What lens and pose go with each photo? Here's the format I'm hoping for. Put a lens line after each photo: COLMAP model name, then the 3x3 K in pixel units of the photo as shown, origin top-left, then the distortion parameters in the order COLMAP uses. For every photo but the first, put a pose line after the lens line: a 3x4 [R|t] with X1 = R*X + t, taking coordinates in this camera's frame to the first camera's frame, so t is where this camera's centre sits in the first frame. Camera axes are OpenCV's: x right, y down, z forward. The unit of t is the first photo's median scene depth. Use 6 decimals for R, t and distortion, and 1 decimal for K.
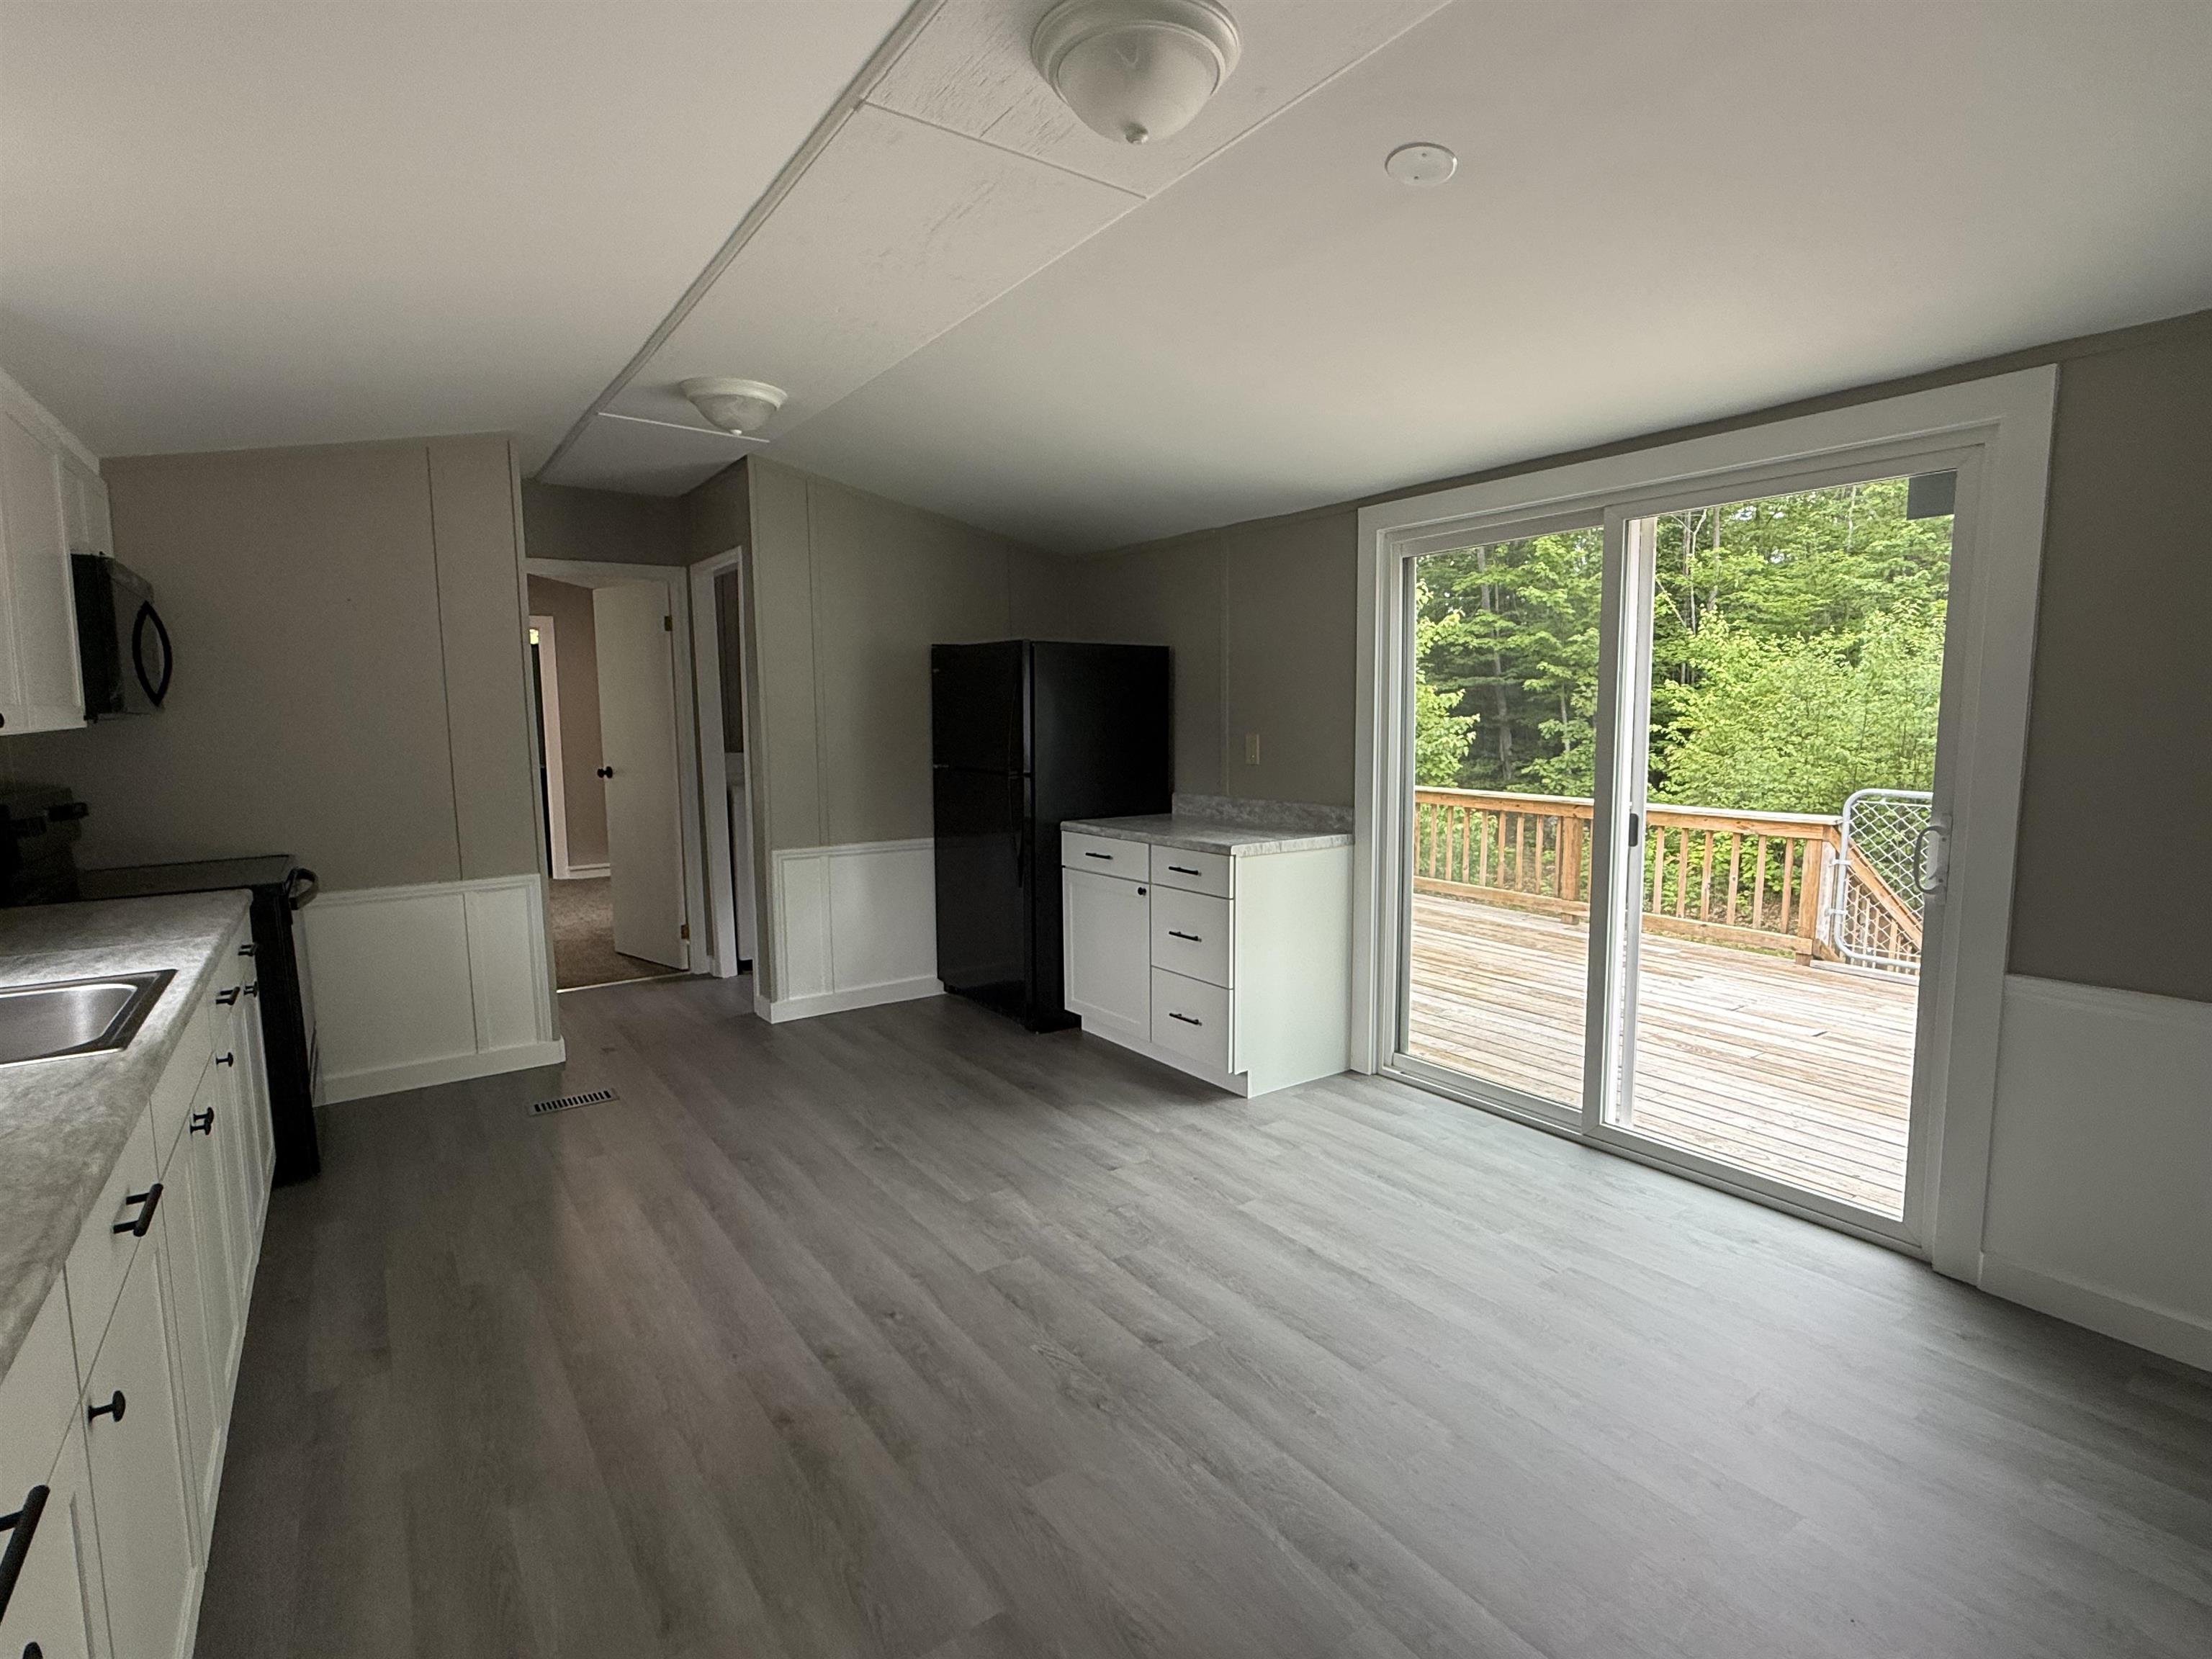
lens RADIAL K [[1074.9, 0, 1106.0], [0, 1074.9, 829.5], [0, 0, 1]] dist [0.003071, 0.000203]
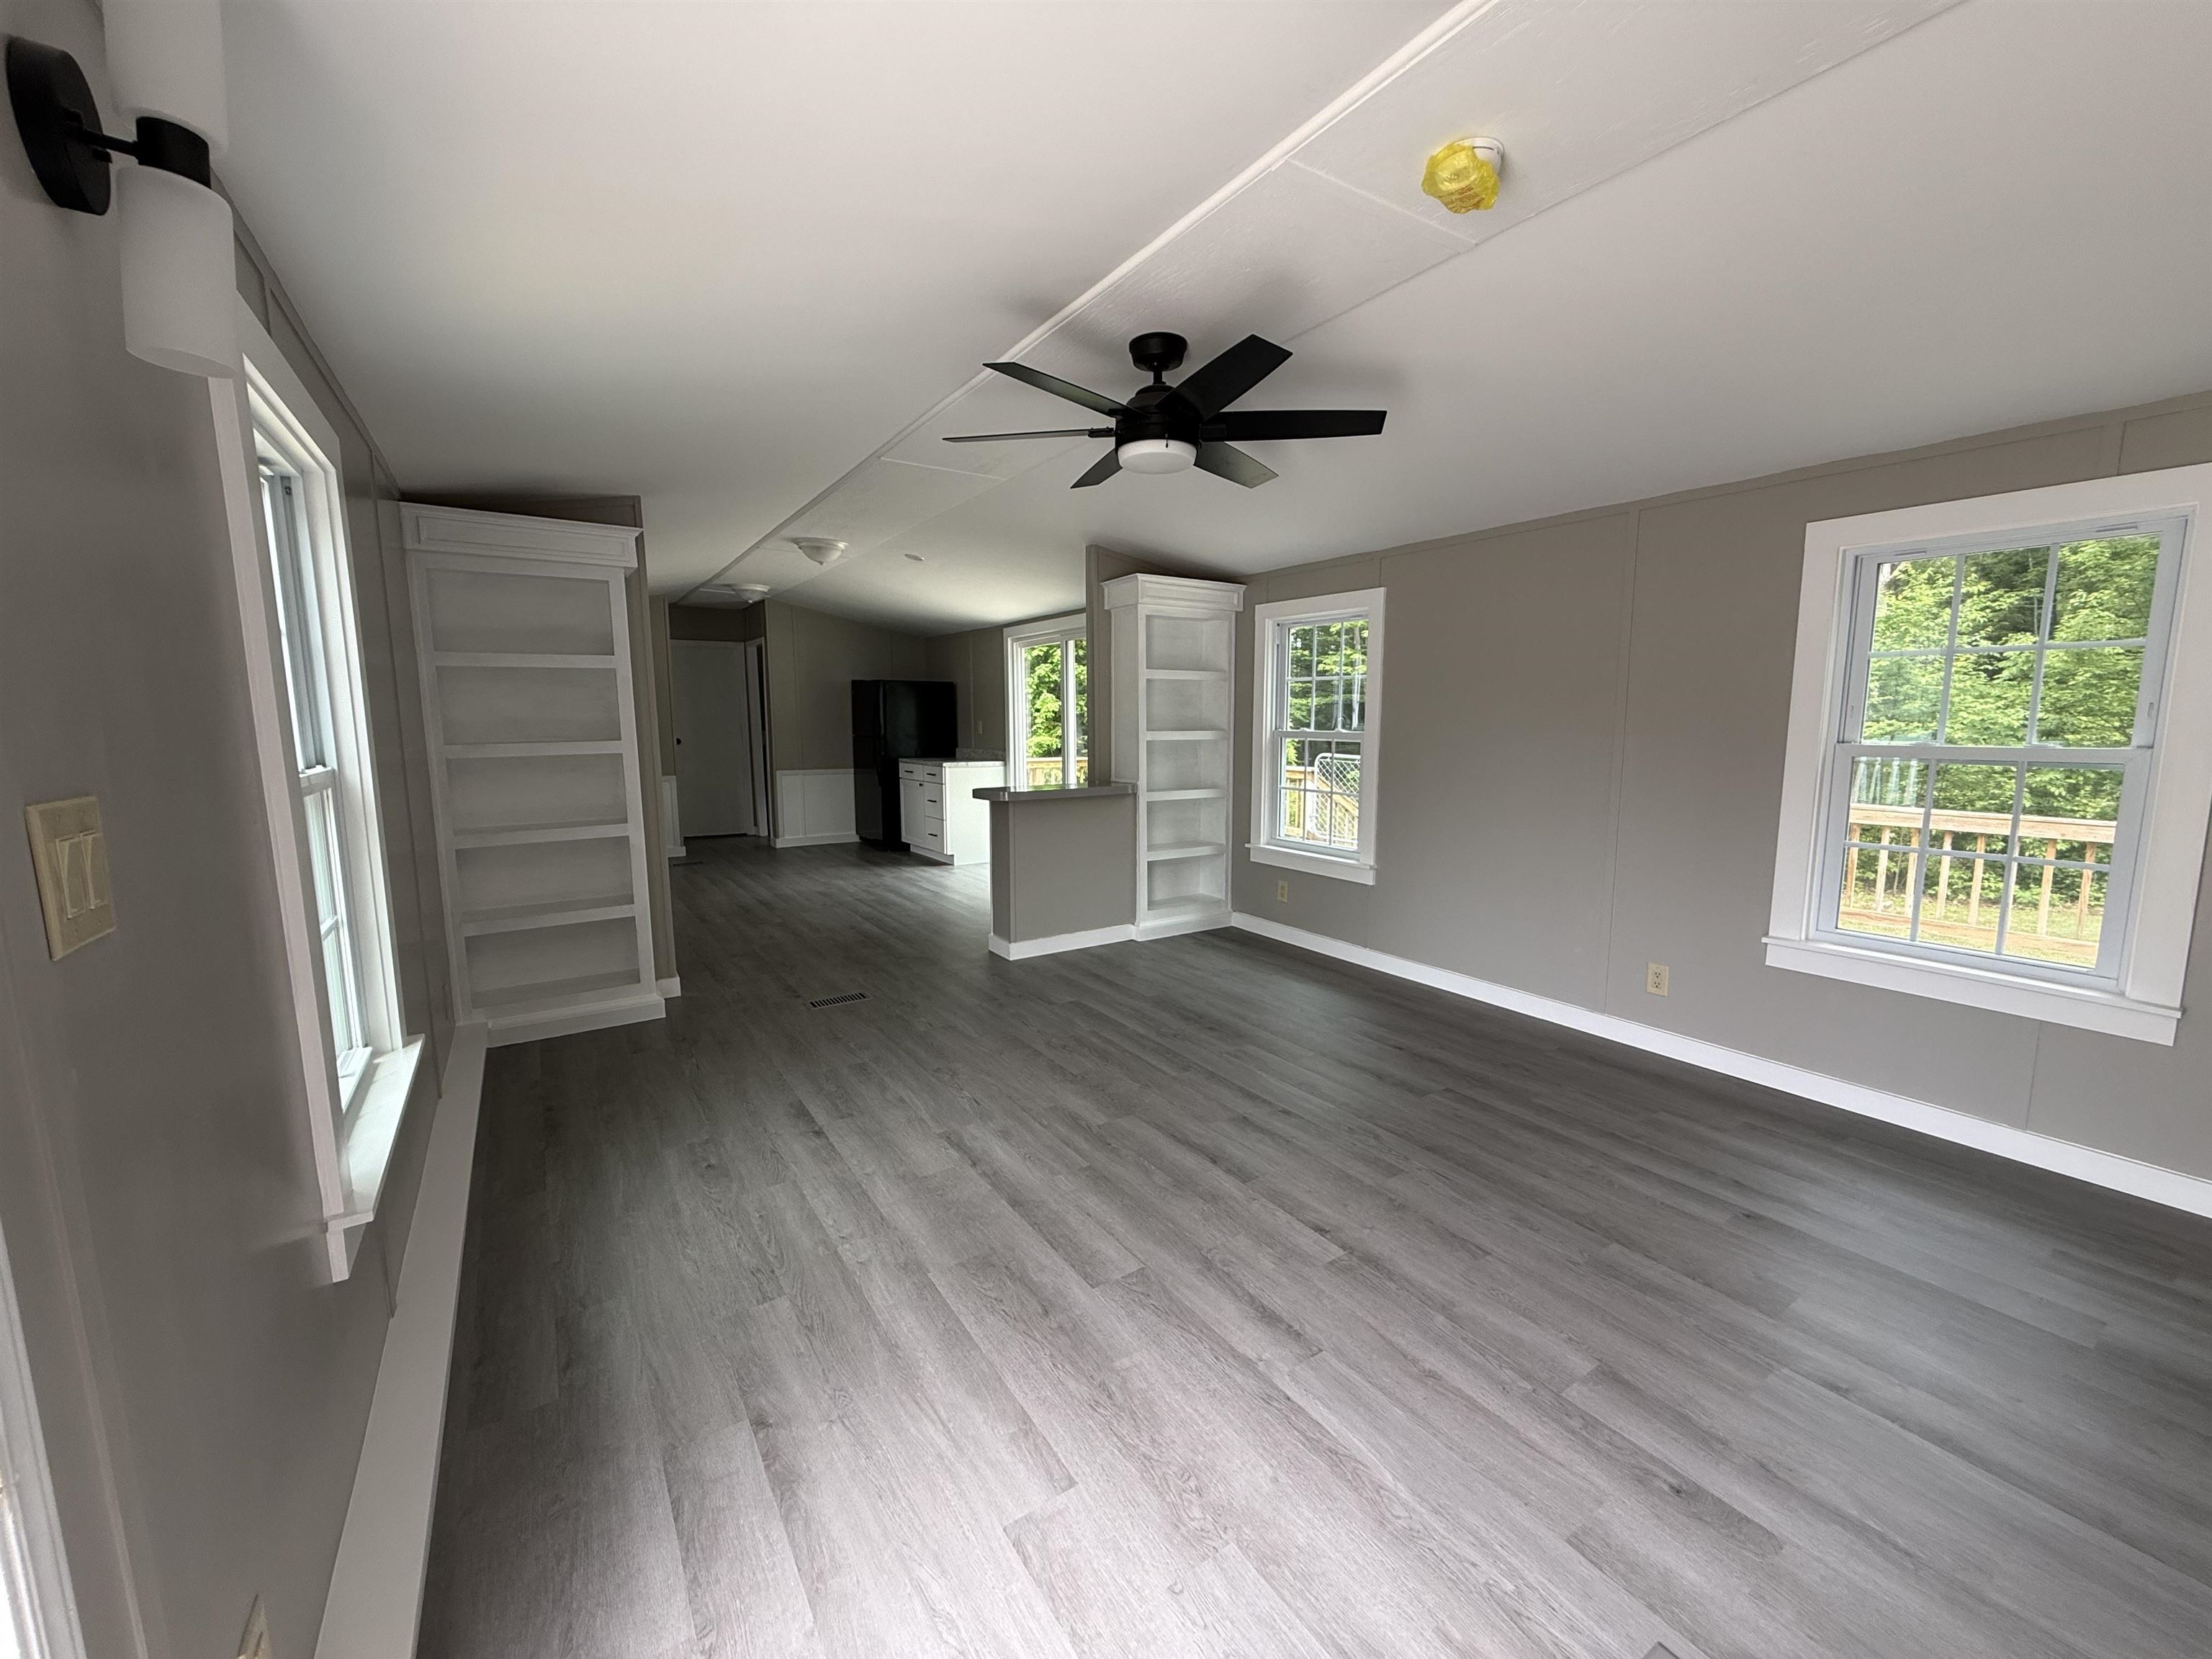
lens RADIAL K [[886.0, 0, 1106.0], [0, 886.0, 829.5], [0, 0, 1]] dist [-0.001609, -0.000039]
pose [[0.999409, 0.010205, -0.032811, 0.451182], [-0.009512, 0.999729, 0.021228, 0.096997], [0.033018, -0.020903, 0.999236, -0.856626]]
